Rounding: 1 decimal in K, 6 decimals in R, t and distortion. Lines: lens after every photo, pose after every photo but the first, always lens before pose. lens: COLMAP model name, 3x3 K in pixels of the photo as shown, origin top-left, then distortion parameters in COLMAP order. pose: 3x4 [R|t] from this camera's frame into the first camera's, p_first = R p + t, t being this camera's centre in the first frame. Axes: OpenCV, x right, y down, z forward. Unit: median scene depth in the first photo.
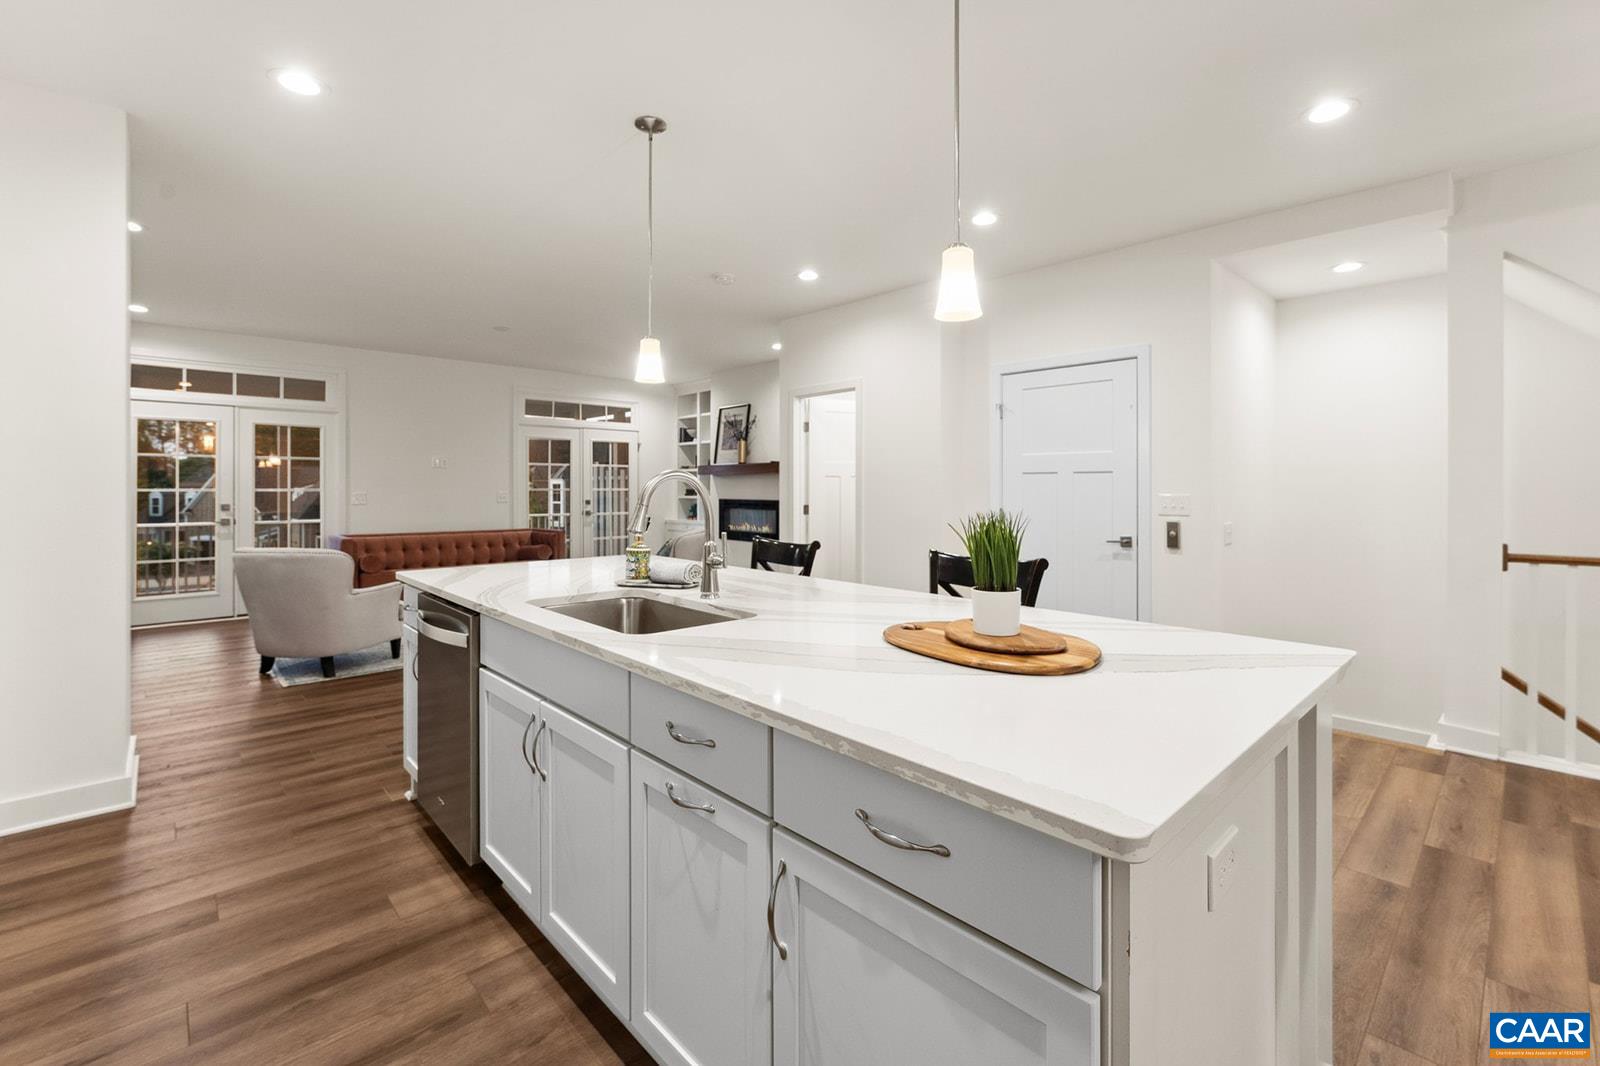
lens RADIAL K [[691.3, 0, 807.5], [0, 691.3, 495.2], [0, 0, 1]] dist [-0.001597, 0.000696]
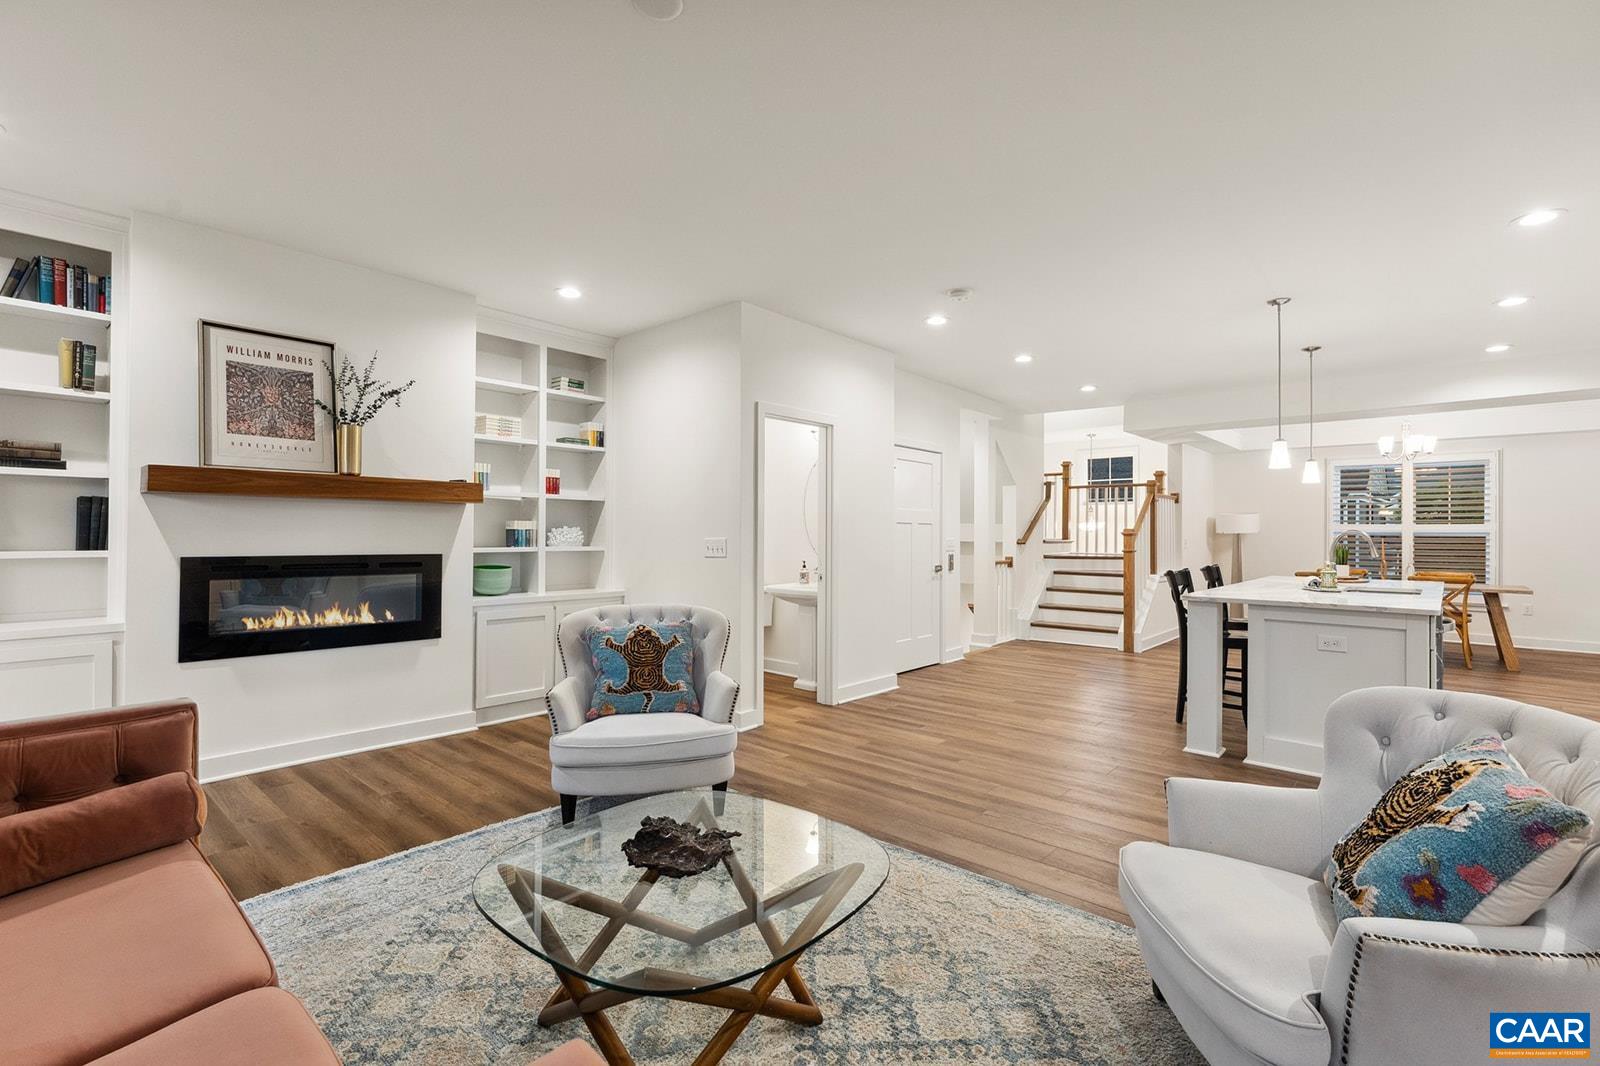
lens RADIAL K [[725.2, 0, 808.8], [0, 725.2, 530.4], [0, 0, 1]] dist [0.003104, -0.000358]
pose [[-0.098160, 0.002937, 0.995166, -0.551724], [0.002846, 0.999992, -0.002670, -0.007297], [-0.995167, 0.002570, -0.098168, 0.694810]]
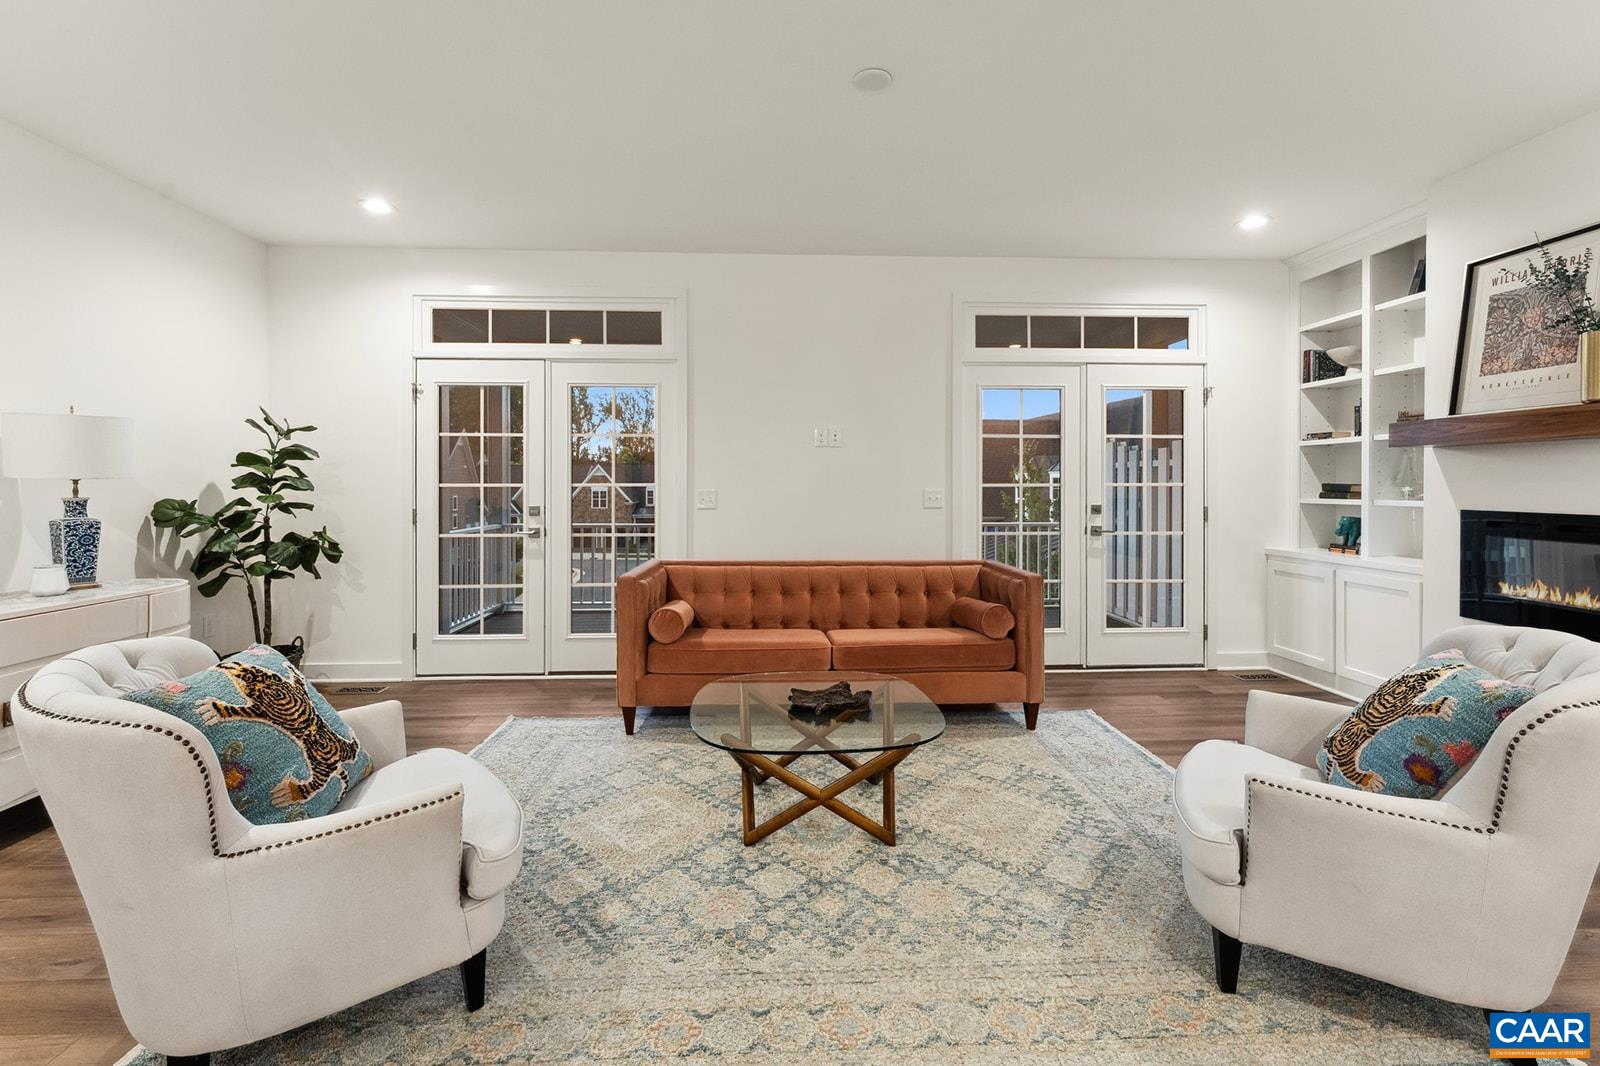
lens RADIAL K [[691.3, 0, 794.1], [0, 691.3, 483.6], [0, 0, 1]] dist [-0.001597, 0.000696]
pose [[0.752447, -0.001057, -0.658652, -0.153233], [-0.005554, 0.999953, -0.007950, -0.003836], [0.658629, 0.009640, 0.752406, 0.481187]]
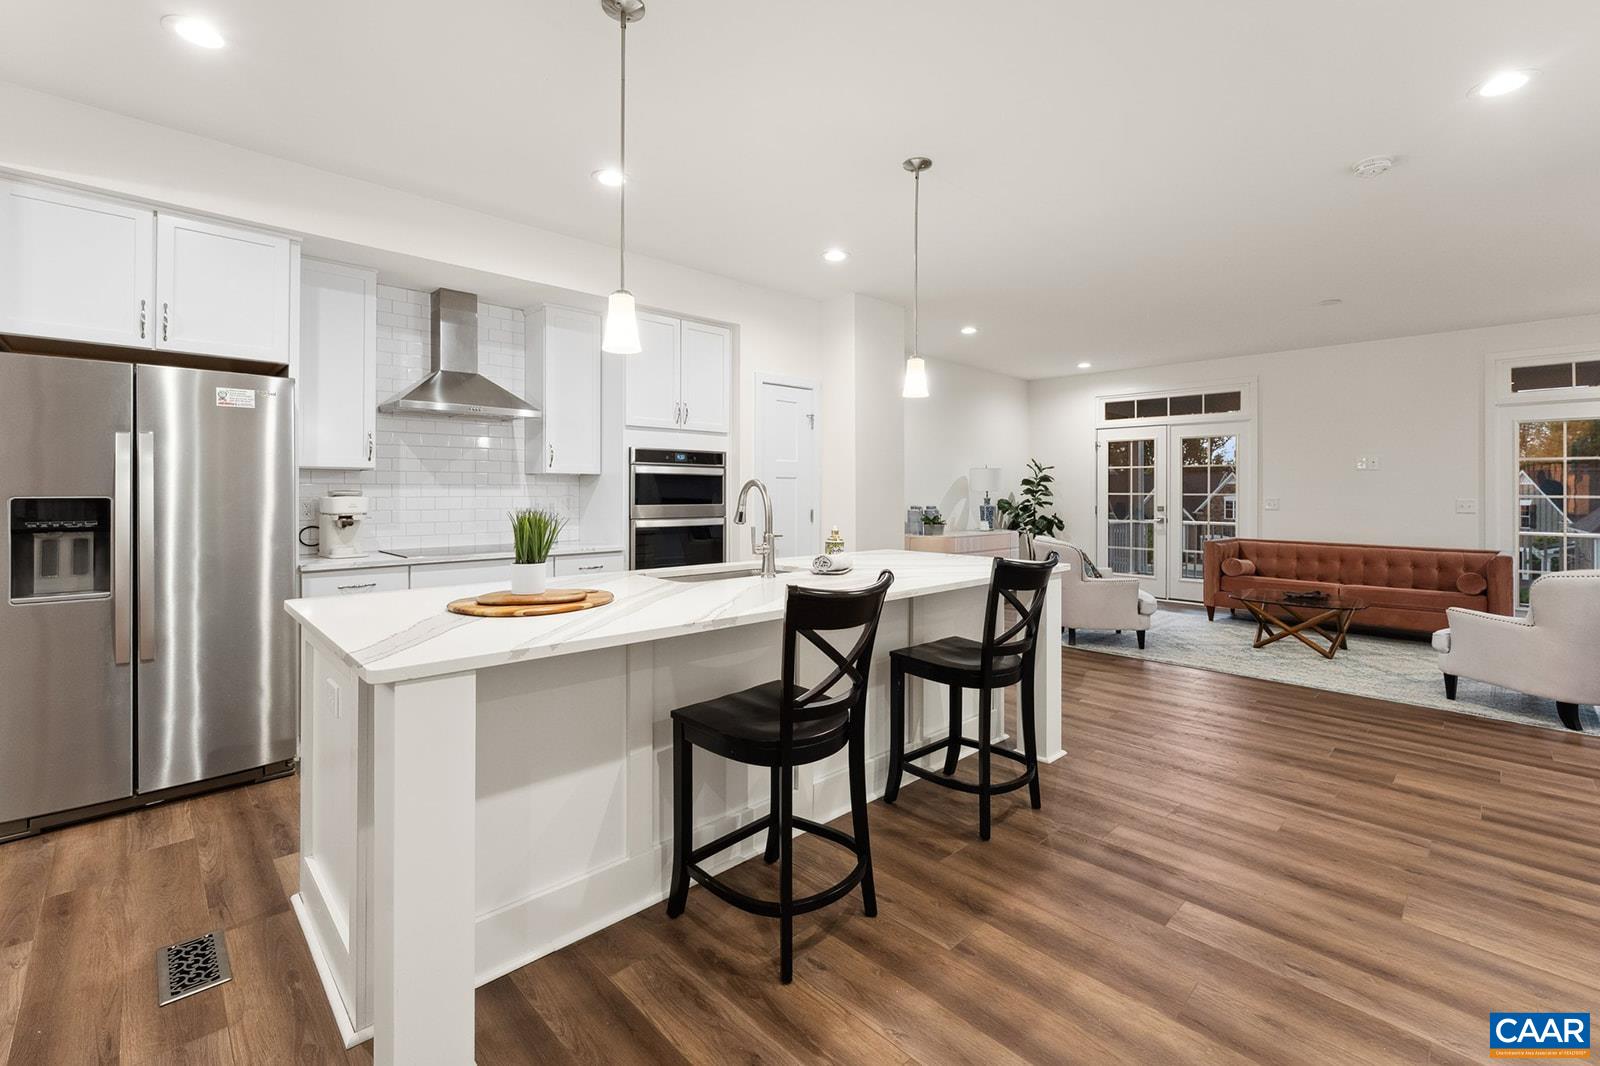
lens RADIAL K [[691.3, 0, 807.6], [0, 691.3, 486.3], [0, 0, 1]] dist [-0.001597, 0.000696]
pose [[0.019043, -0.007568, -0.999790, 0.269682], [-0.013973, 0.999872, -0.007834, -0.002430], [0.999721, 0.014119, 0.018935, 0.255523]]
